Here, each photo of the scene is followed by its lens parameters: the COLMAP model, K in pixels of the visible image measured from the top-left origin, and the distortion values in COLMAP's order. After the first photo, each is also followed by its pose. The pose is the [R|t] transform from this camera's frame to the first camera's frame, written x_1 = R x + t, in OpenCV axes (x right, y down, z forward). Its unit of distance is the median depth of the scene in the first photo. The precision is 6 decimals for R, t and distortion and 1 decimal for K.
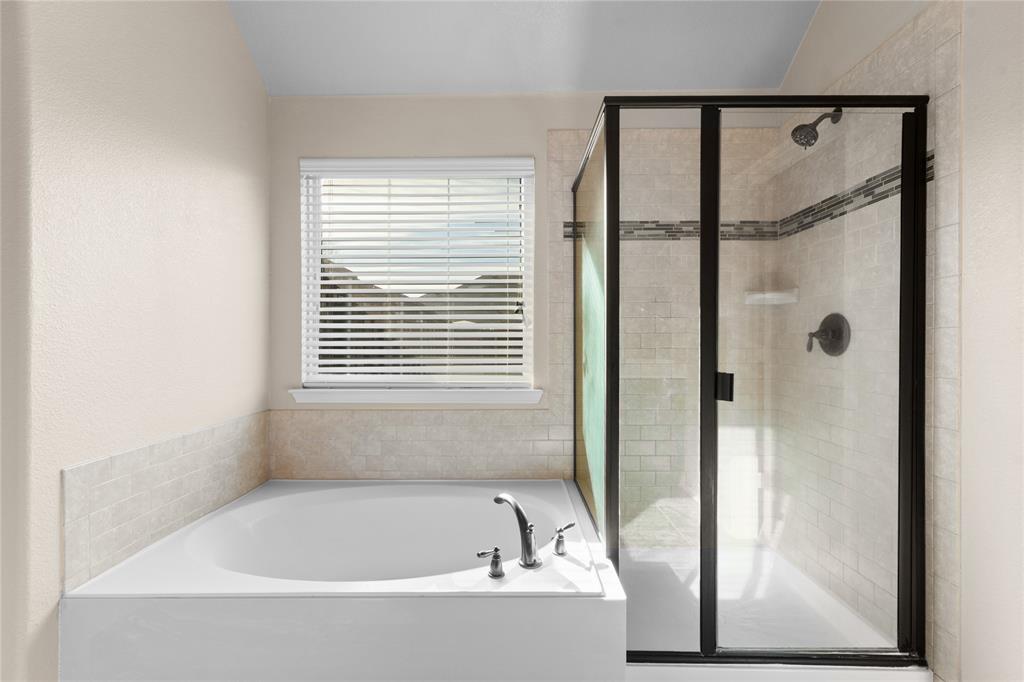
lens RADIAL K [[443.4, 0, 511.2], [0, 443.4, 346.0], [0, 0, 1]] dist [-0.000810, -0.000273]
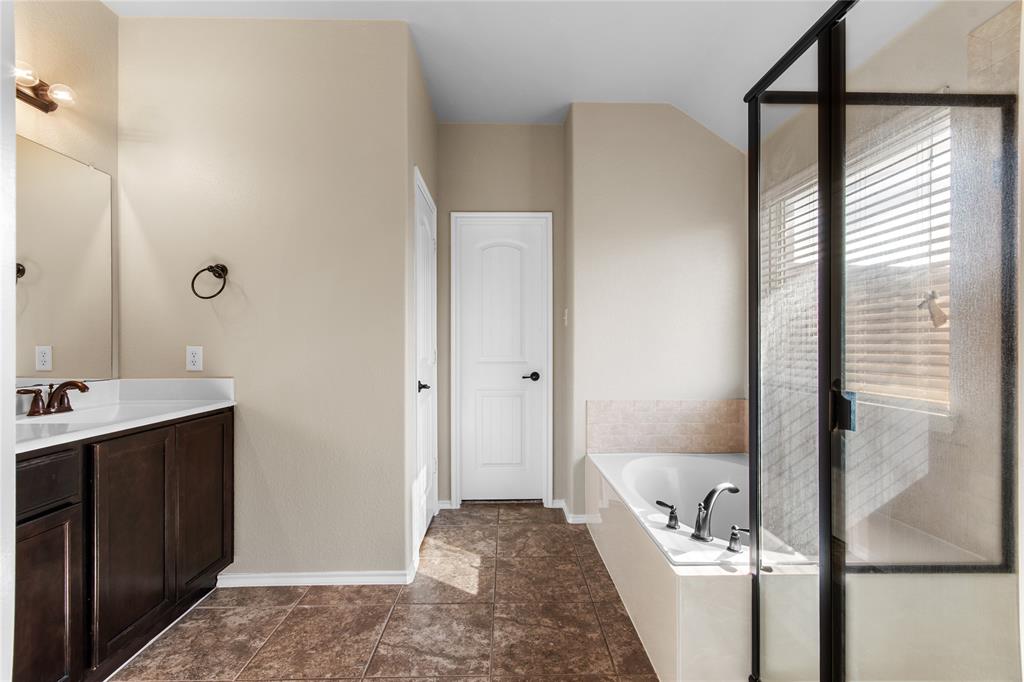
lens RADIAL K [[450.6, 0, 513.9], [0, 450.6, 349.0], [0, 0, 1]] dist [-0.000984, -0.000422]
pose [[0.031509, 0.008878, -0.999464, 0.892404], [-0.006845, 0.999939, 0.008666, -0.007714], [0.999480, 0.006568, 0.031568, 0.347649]]
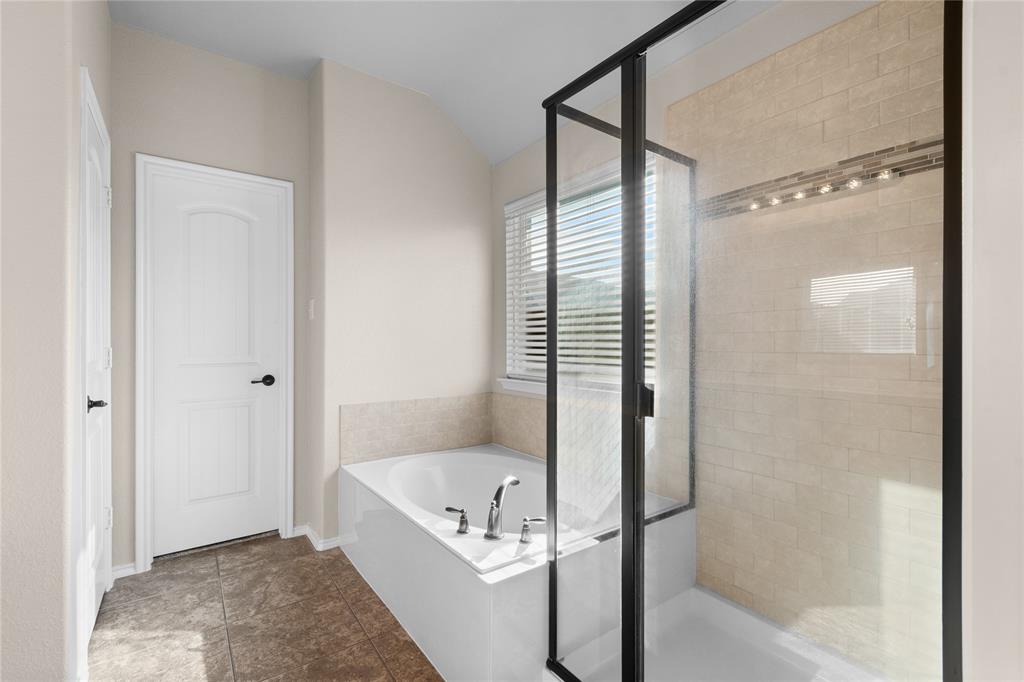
lens RADIAL K [[449.9, 0, 513.3], [0, 449.9, 344.7], [0, 0, 1]] dist [-0.000608, -0.000104]
pose [[0.601453, 0.004504, -0.798896, 0.746550], [-0.008019, 0.999968, -0.000399, -0.005420], [0.798868, 0.006647, 0.601469, 0.248174]]
